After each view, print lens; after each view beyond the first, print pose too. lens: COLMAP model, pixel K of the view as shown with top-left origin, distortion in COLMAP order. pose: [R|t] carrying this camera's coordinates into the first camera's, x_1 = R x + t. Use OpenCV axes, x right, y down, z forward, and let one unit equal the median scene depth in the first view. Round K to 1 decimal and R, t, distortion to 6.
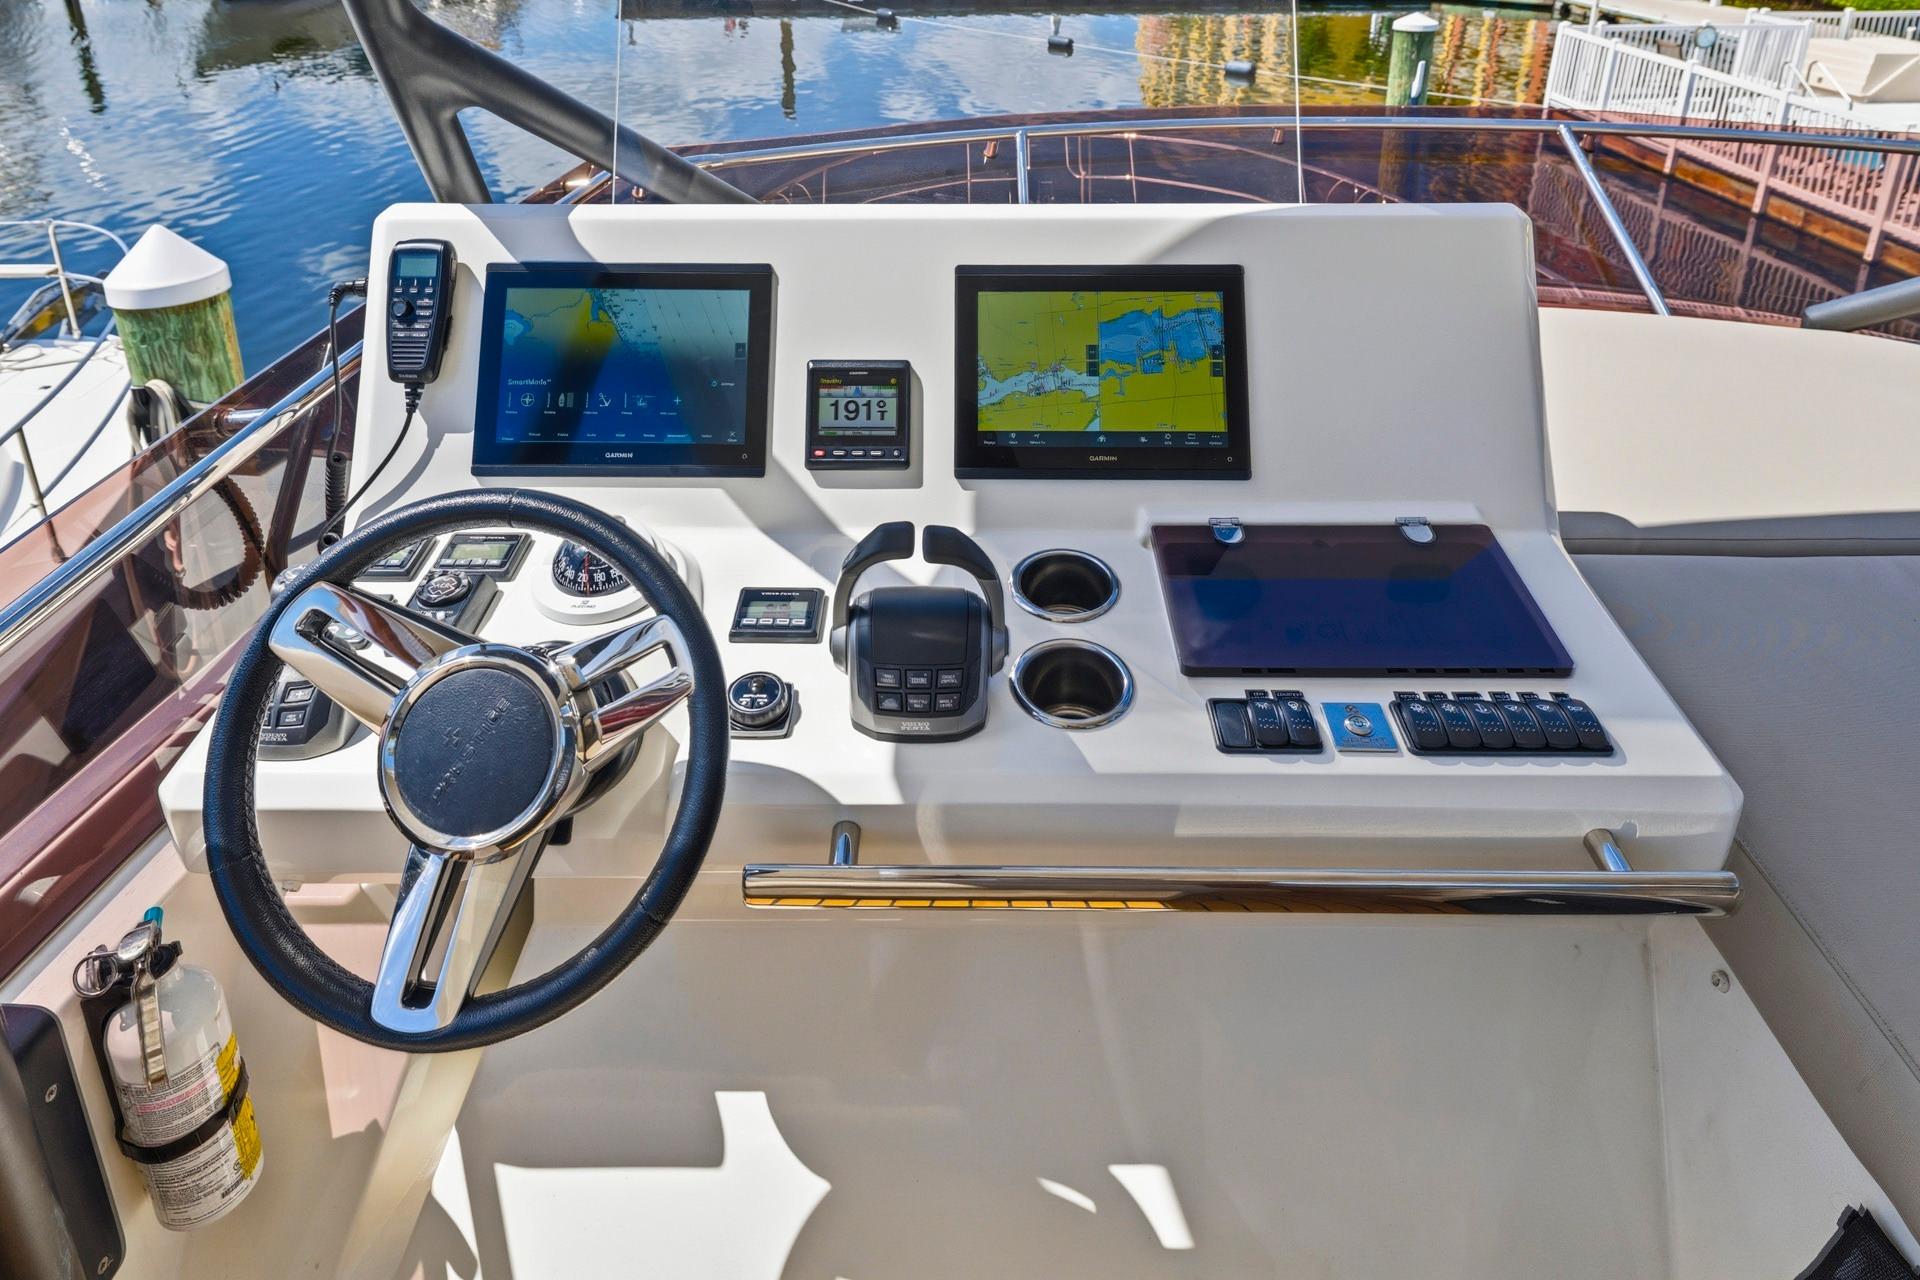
lens RADIAL K [[1145.2, 0, 931.8], [0, 1145.2, 277.6], [0, 0, 1]] dist [0.000159, 0.000875]
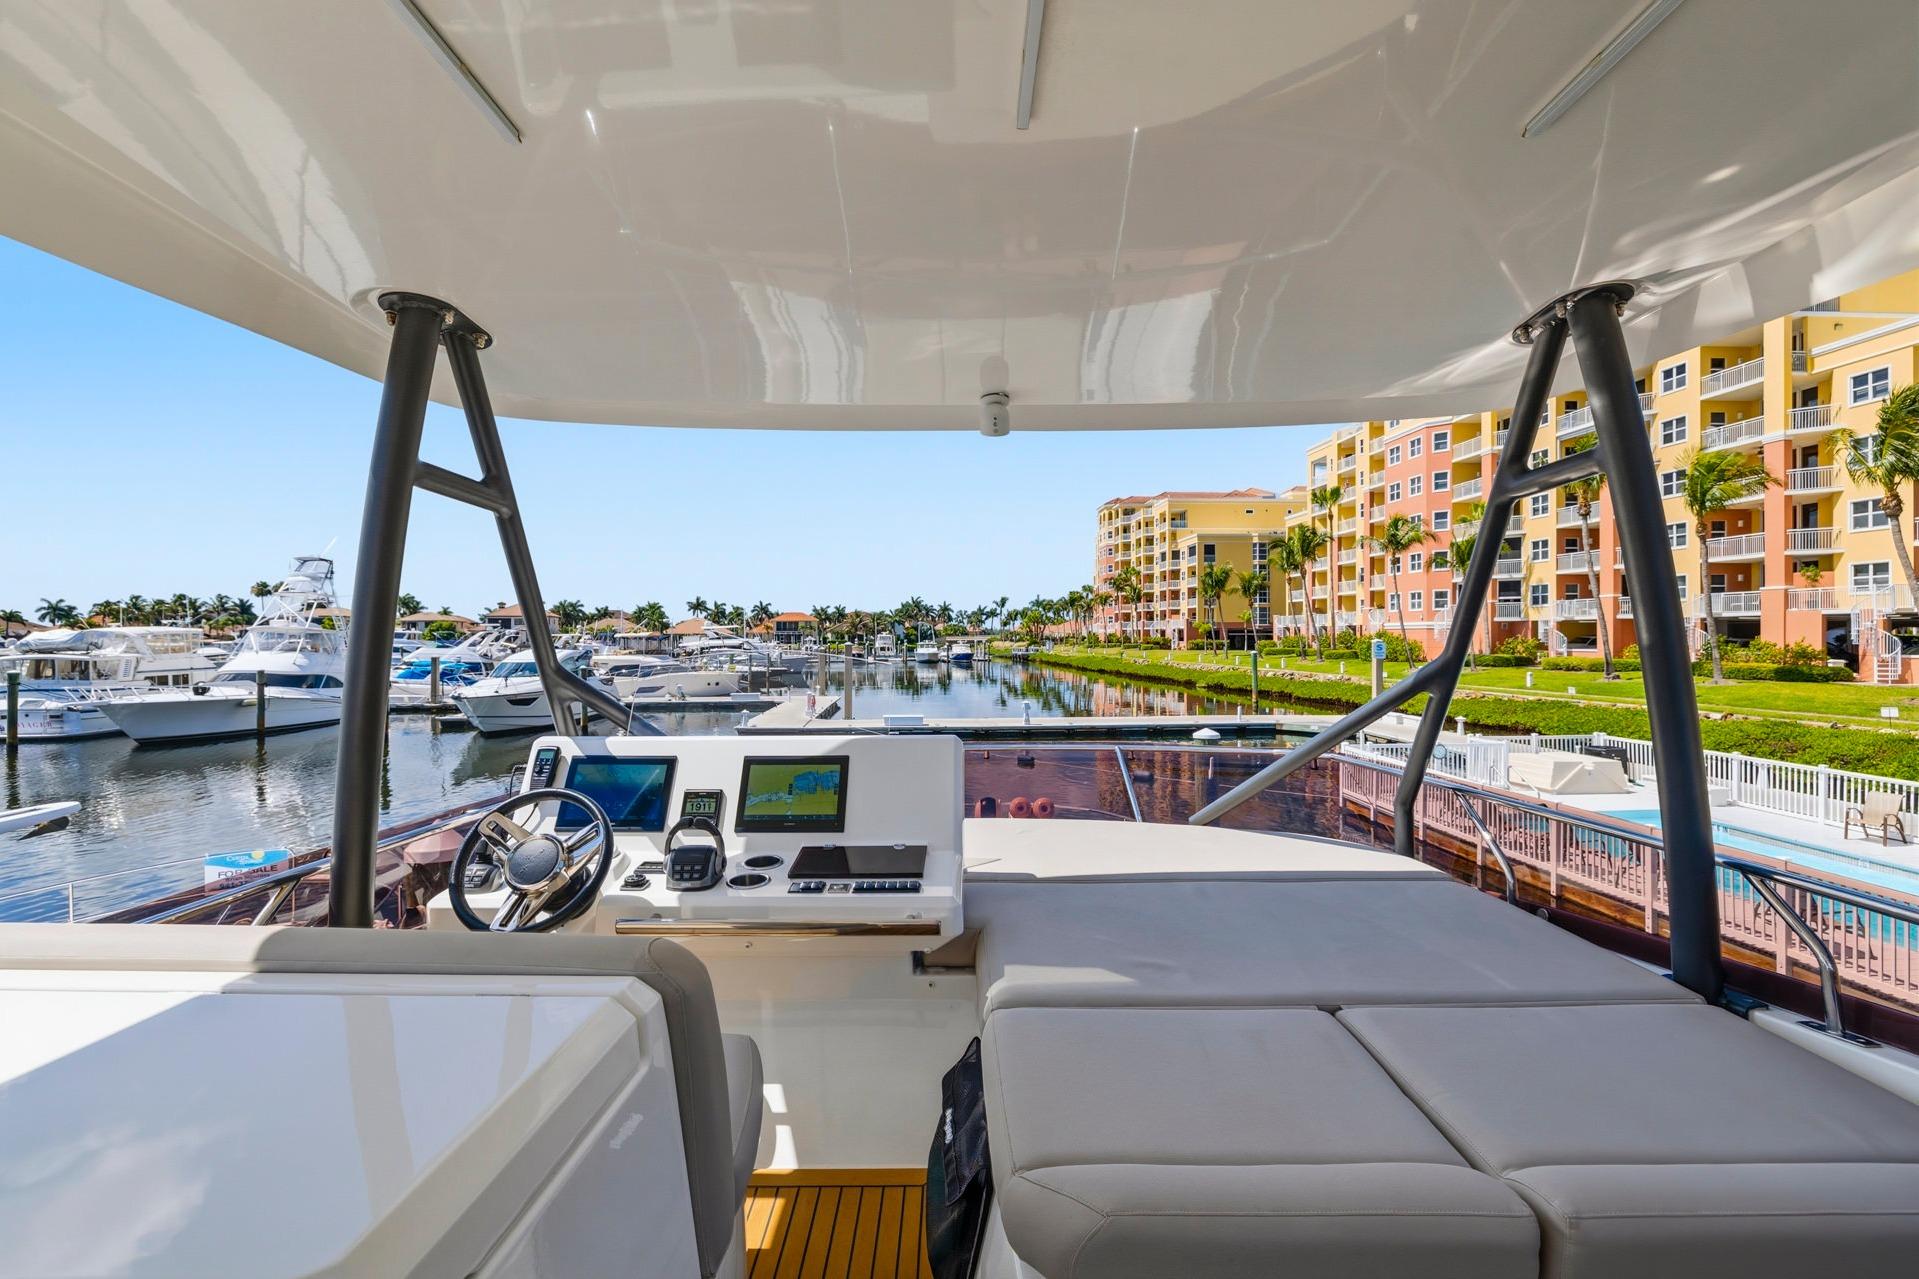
lens RADIAL K [[802.8, 0, 949.6], [0, 802.8, 647.8], [0, 0, 1]] dist [-0.001257, -0.000088]
pose [[0.999990, -0.004512, -0.000712, 0.517575], [0.003997, 0.939843, -0.341584, 0.405598], [0.002211, 0.341578, 0.939851, -0.891234]]
